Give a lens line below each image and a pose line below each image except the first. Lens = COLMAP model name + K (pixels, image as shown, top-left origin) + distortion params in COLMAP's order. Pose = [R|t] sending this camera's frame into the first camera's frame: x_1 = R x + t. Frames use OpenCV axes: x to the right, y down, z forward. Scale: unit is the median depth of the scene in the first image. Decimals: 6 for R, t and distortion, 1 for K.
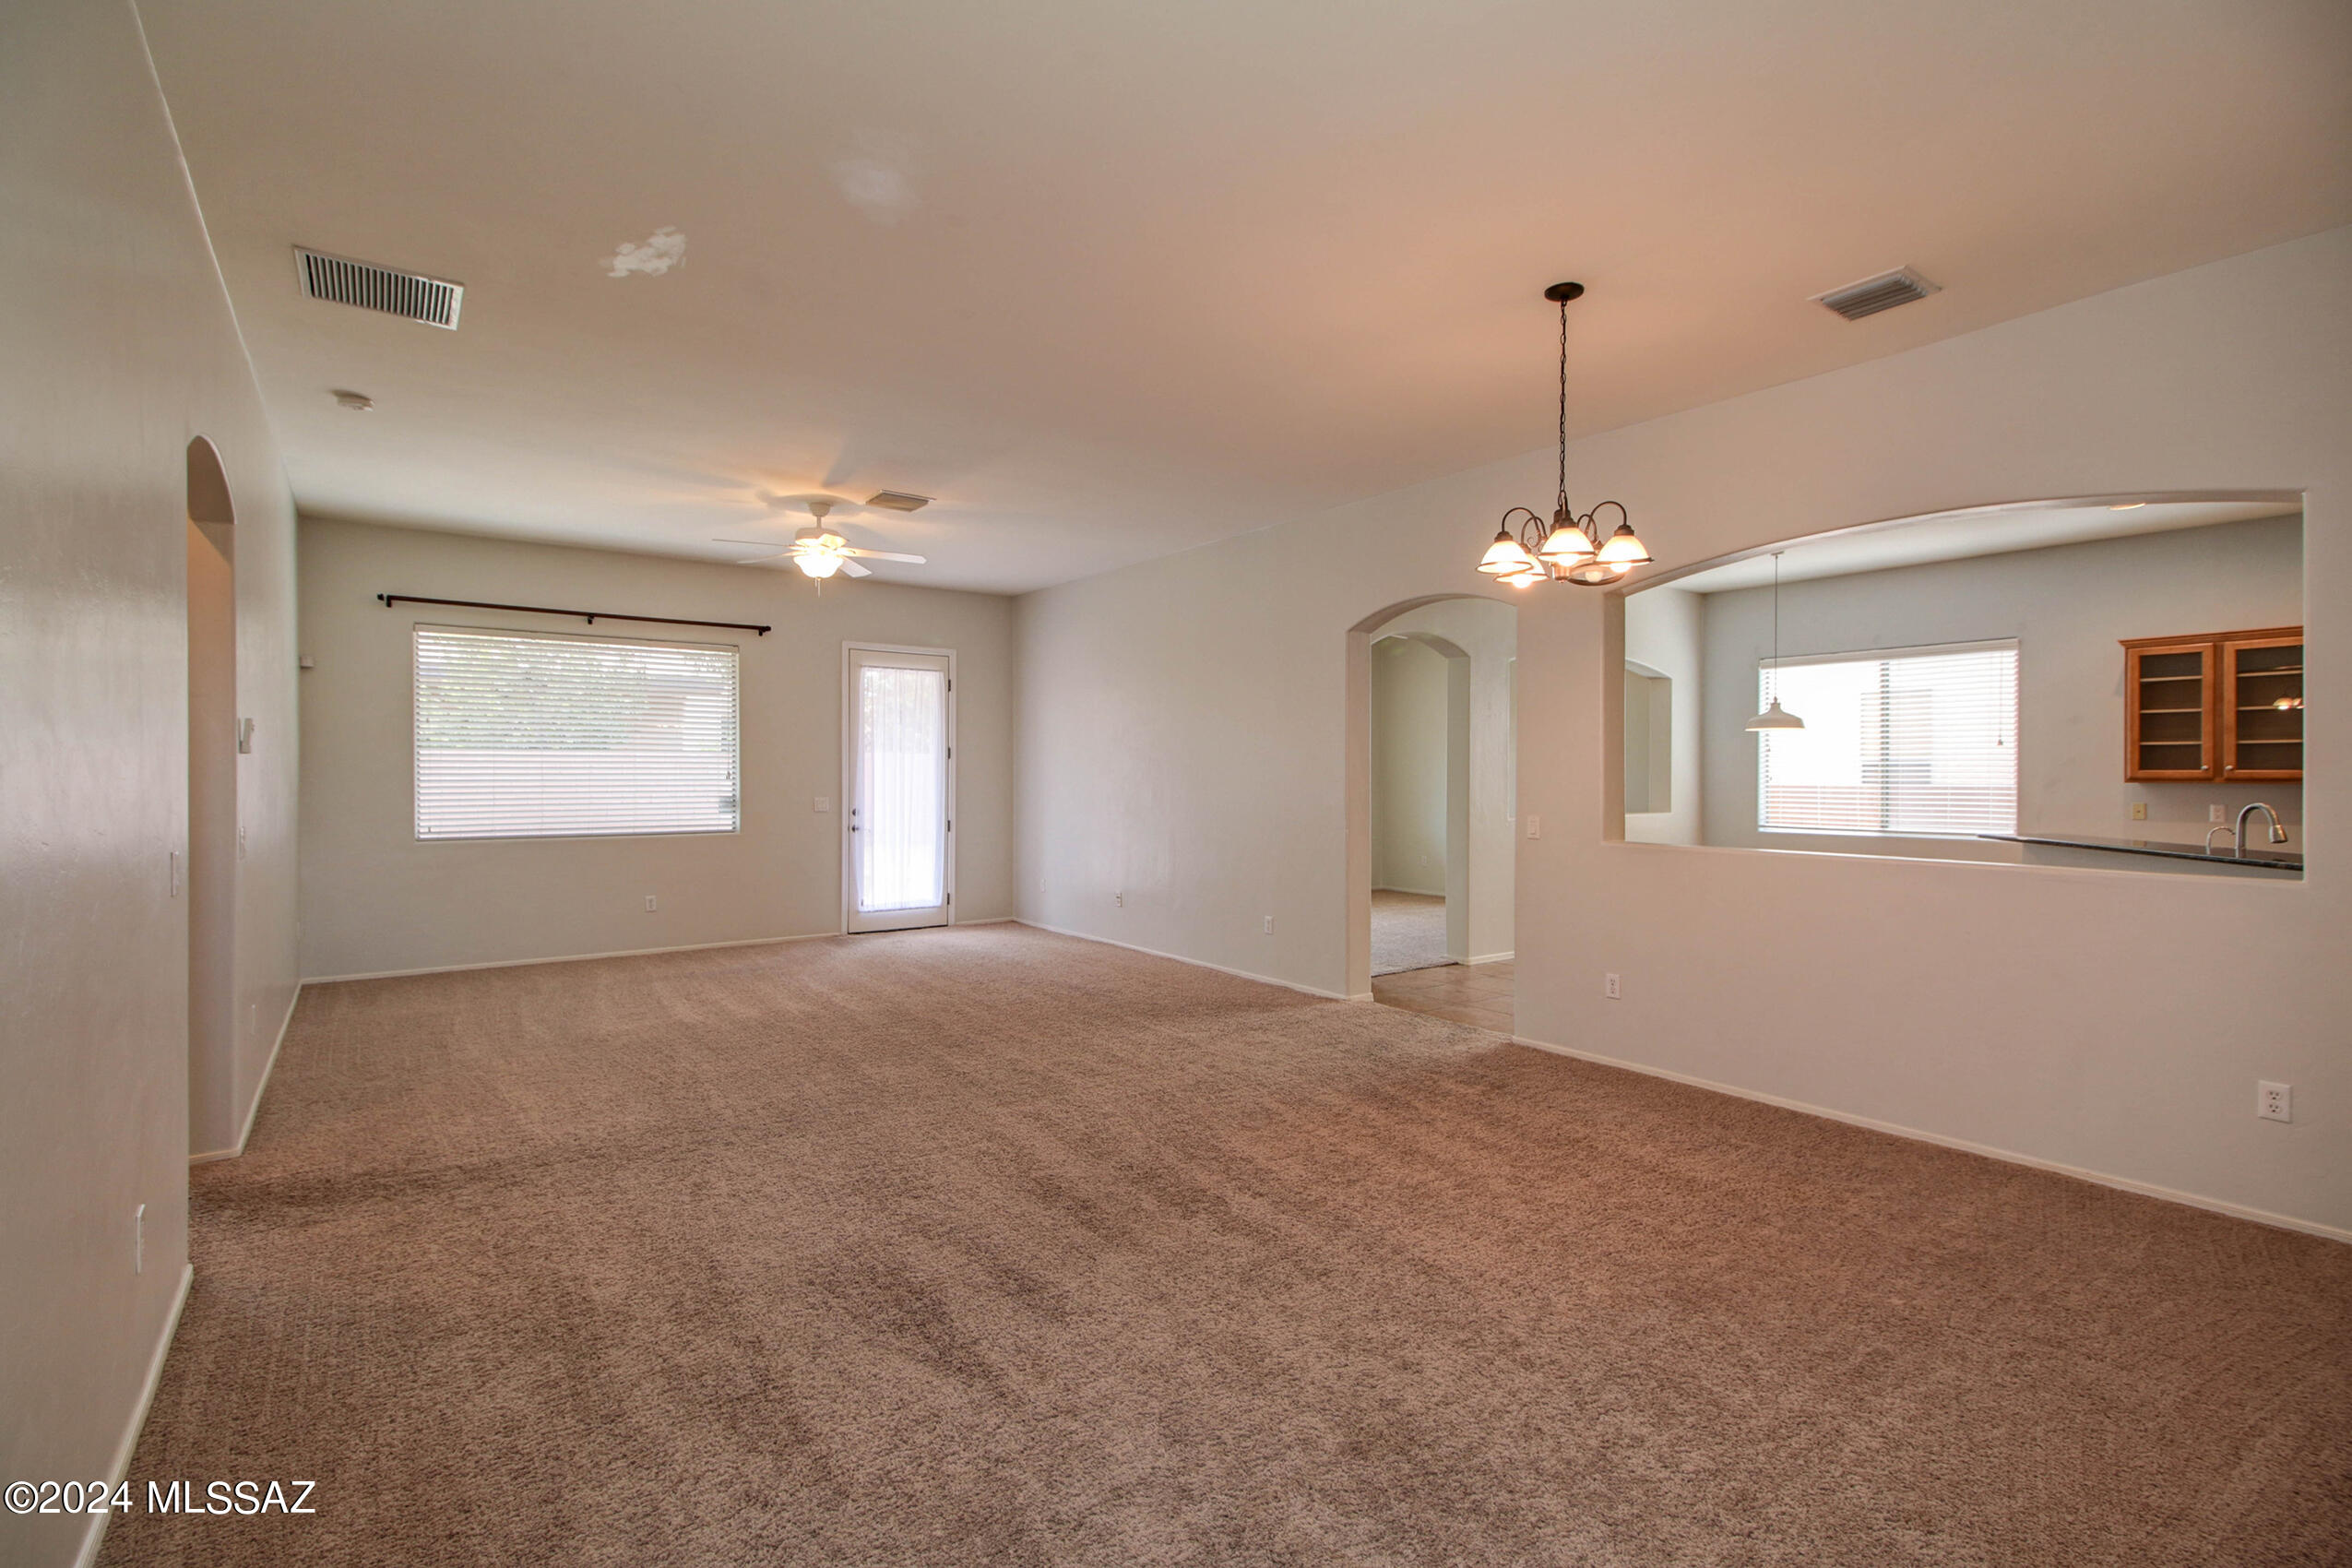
lens RADIAL K [[1073.5, 0, 1162.3], [0, 1073.5, 780.6], [0, 0, 1]] dist [0.003442, 0.000482]
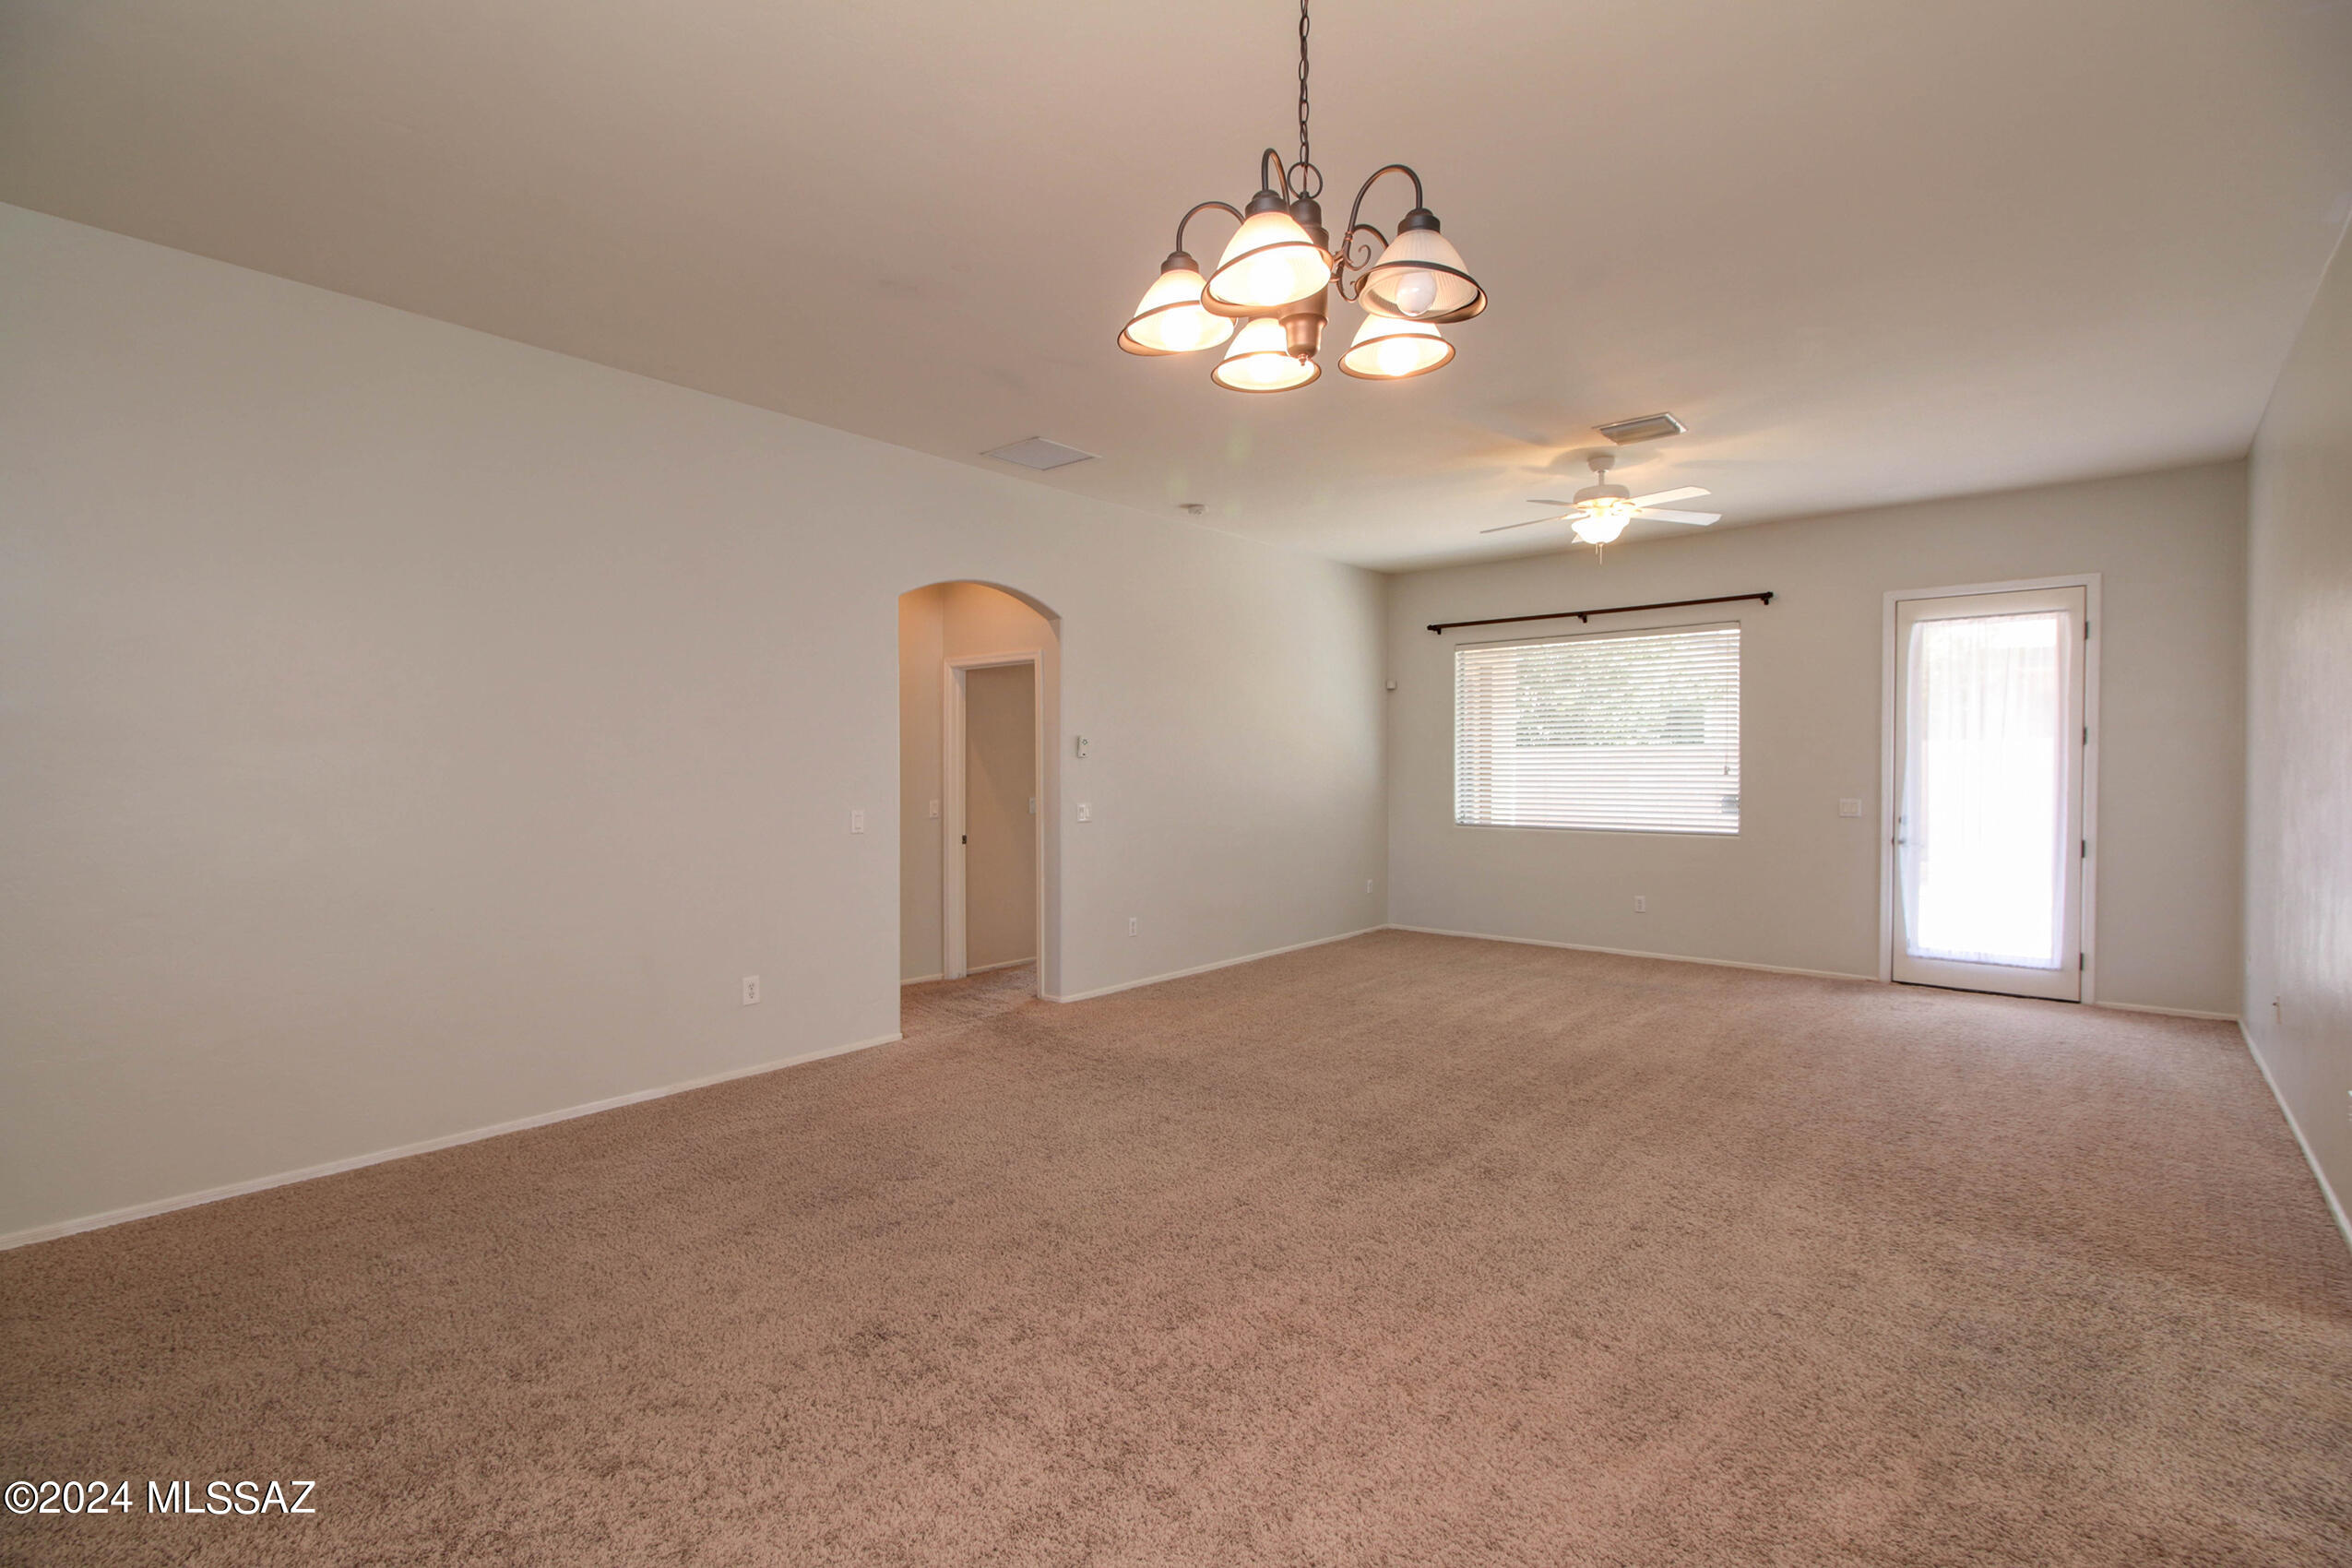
lens RADIAL K [[1073.5, 0, 1165.6], [0, 1073.5, 781.2], [0, 0, 1]] dist [0.003442, 0.000482]
pose [[0.213065, 0.008841, -0.976998, 0.350772], [-0.004124, 0.999958, 0.008149, -0.001468], [0.977029, 0.002293, 0.213092, 0.363468]]
